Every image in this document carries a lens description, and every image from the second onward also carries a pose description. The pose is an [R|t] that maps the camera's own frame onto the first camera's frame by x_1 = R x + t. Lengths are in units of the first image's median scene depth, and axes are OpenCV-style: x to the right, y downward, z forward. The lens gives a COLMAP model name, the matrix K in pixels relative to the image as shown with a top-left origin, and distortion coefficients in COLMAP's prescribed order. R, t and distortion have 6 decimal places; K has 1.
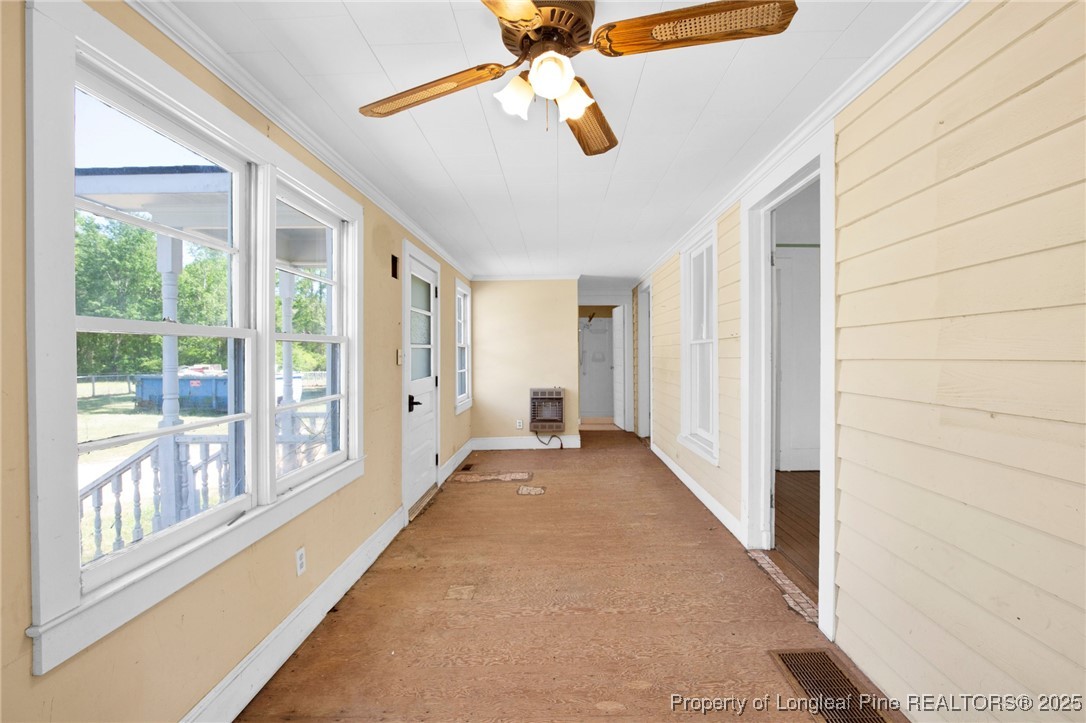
lens RADIAL K [[502.8, 0, 544.5], [0, 502.8, 359.8], [0, 0, 1]] dist [-0.028262, 0.002957]
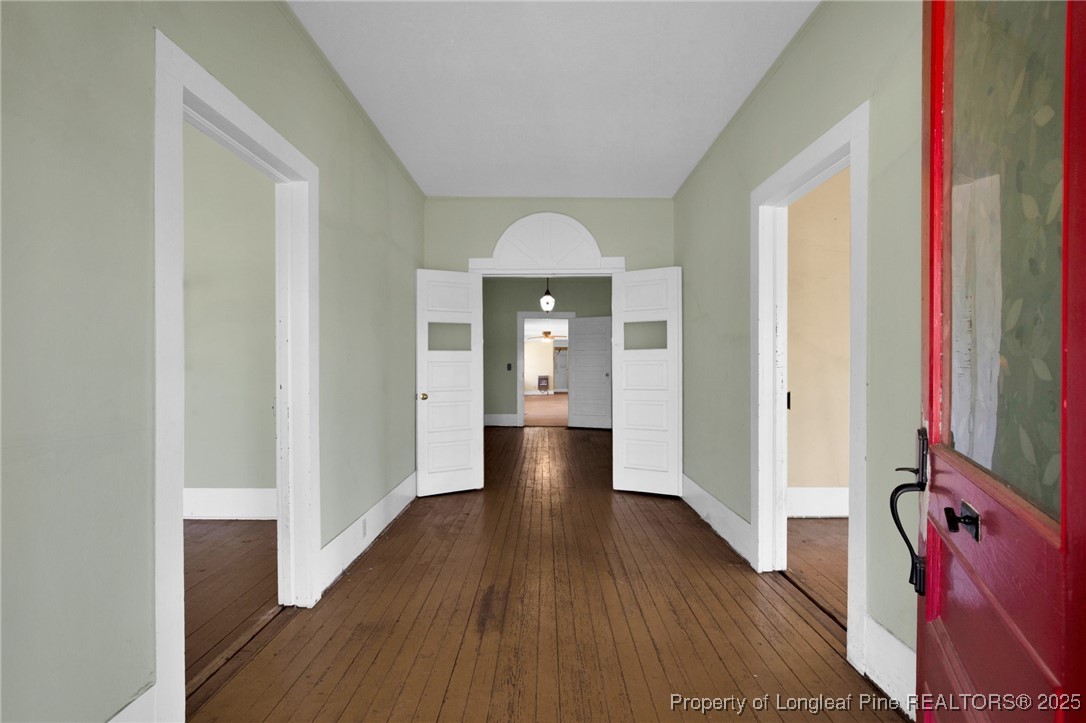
lens RADIAL K [[502.8, 0, 542.9], [0, 502.8, 366.0], [0, 0, 1]] dist [-0.028262, 0.002957]
pose [[0.999811, 0.003607, 0.019127, -0.057820], [-0.003460, 0.999965, -0.007672, 0.020339], [-0.019154, 0.007604, 0.999788, -2.155950]]
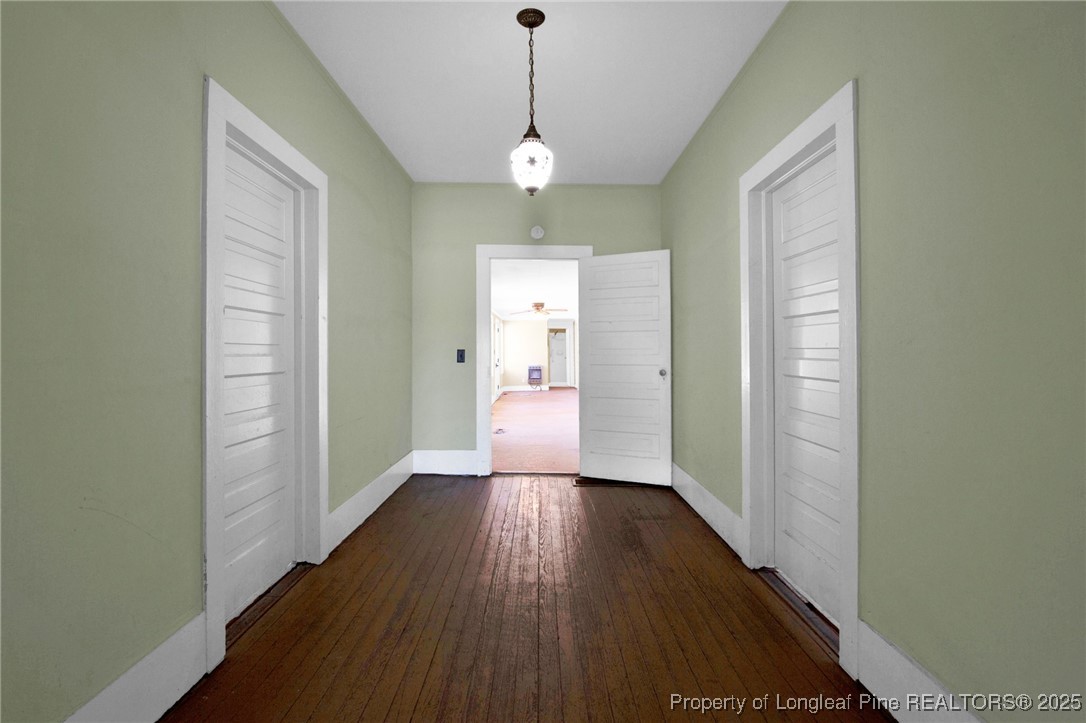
lens RADIAL K [[502.8, 0, 542.1], [0, 502.8, 355.6], [0, 0, 1]] dist [-0.028262, 0.002957]
pose [[0.999566, -0.002823, 0.029313, -0.030662], [0.002899, 0.999993, -0.002554, 0.013942], [-0.029306, 0.002638, 0.999567, -1.409223]]
